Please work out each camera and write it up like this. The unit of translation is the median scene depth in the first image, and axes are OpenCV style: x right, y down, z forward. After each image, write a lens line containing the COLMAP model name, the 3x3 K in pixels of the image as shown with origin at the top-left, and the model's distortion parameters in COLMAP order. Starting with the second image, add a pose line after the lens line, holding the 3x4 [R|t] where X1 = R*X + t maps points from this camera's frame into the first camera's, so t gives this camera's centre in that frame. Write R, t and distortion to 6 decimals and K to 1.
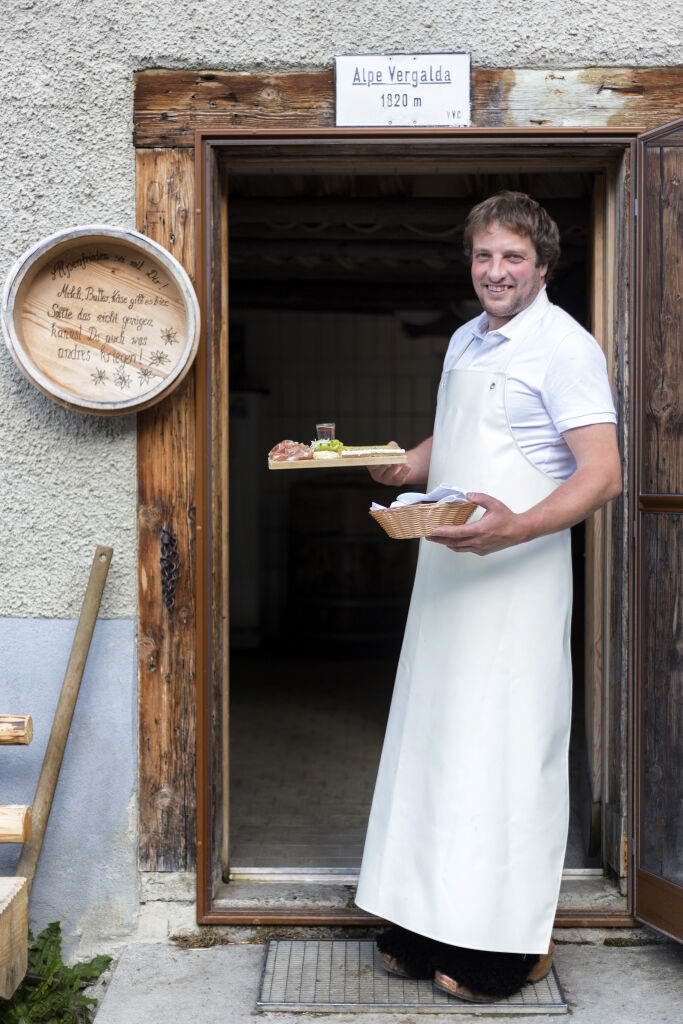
lens RADIAL K [[1443.3, 0, 346.9], [0, 1443.3, 504.8], [0, 0, 1]] dist [0.008929, 0.000000]
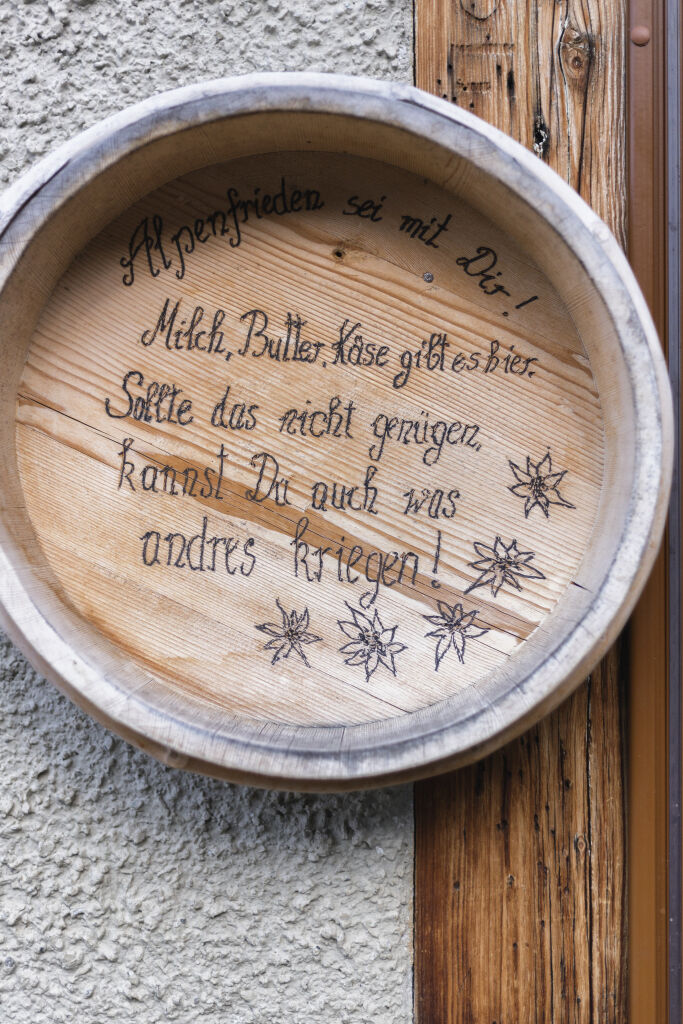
lens RADIAL K [[1443.3, 0, 339.1], [0, 1443.3, 517.2], [0, 0, 1]] dist [0.008929, 0.000000]
pose [[0.996167, 0.001650, -0.087457, -0.137218], [-0.003759, 0.999706, -0.023961, -0.104021], [0.087392, 0.024198, 0.995880, 0.723463]]
